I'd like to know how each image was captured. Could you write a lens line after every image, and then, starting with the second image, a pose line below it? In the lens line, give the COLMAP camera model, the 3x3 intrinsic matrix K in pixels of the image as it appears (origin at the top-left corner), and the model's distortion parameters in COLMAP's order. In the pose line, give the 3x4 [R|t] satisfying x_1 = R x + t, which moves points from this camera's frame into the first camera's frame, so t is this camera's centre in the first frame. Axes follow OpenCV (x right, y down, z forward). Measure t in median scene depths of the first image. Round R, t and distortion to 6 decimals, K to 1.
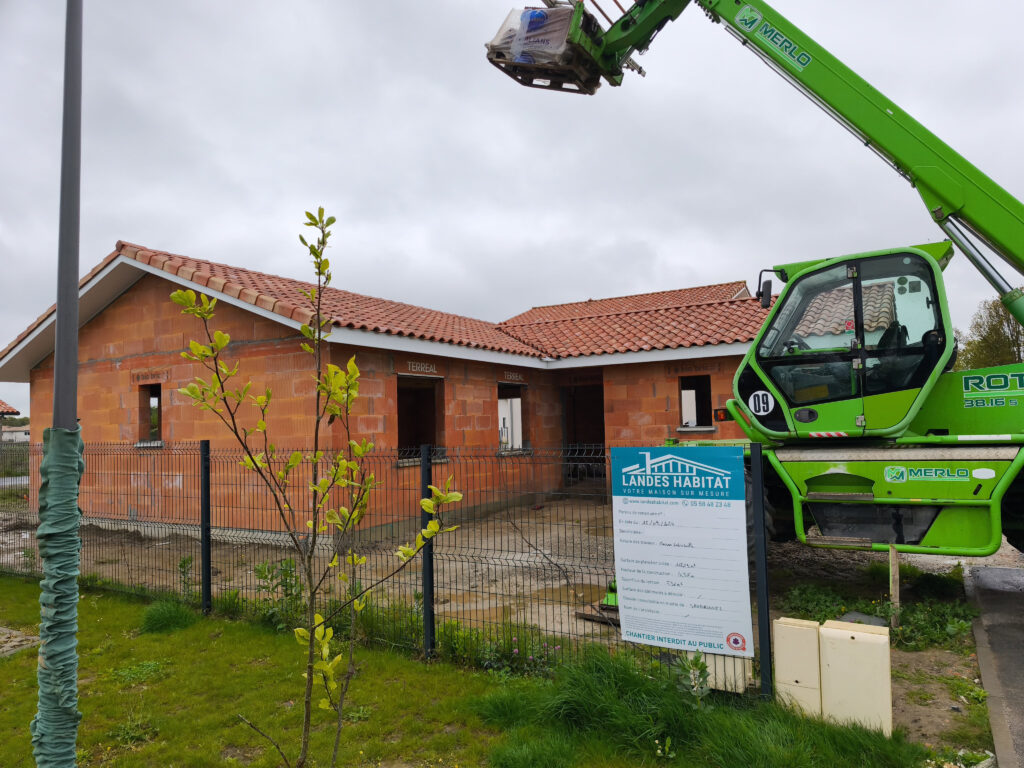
lens RADIAL K [[698.6, 0, 512.9], [0, 698.6, 390.3], [0, 0, 1]] dist [0.037993, -0.008346]
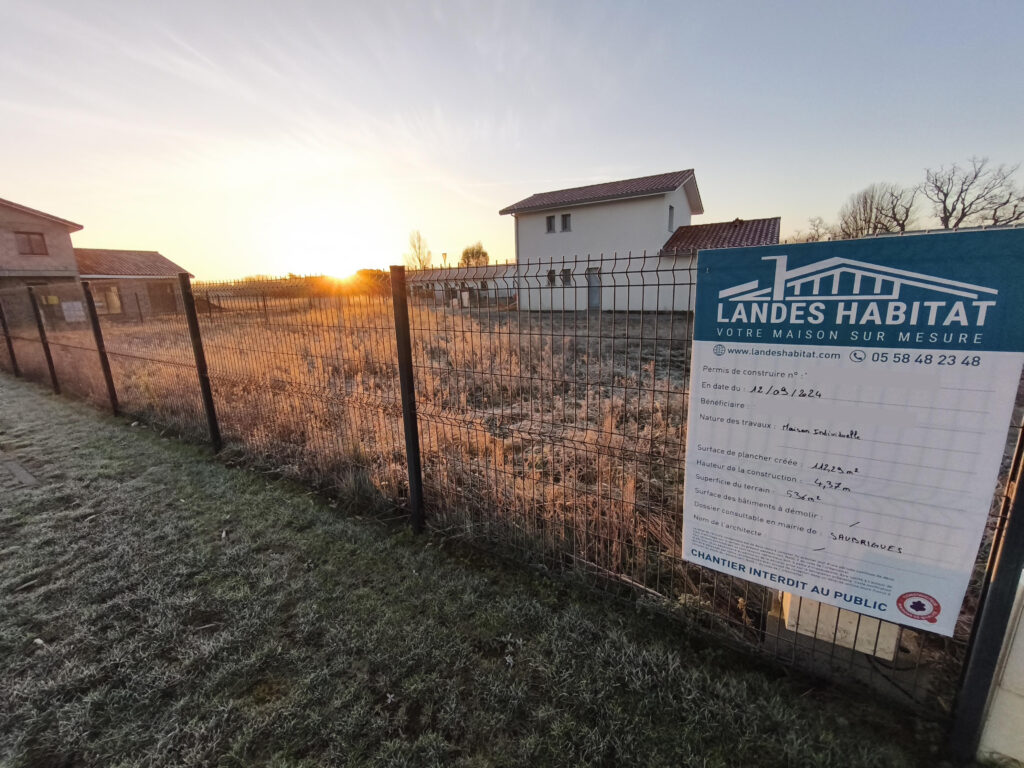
lens RADIAL K [[433.0, 0, 511.7], [0, 433.0, 390.1], [0, 0, 1]] dist [0.006729, -0.000883]
pose [[0.999826, 0.005315, -0.017869, 0.002900], [-0.000297, 0.962925, 0.269770, 0.099857], [0.018640, -0.269718, 0.962759, 0.683884]]
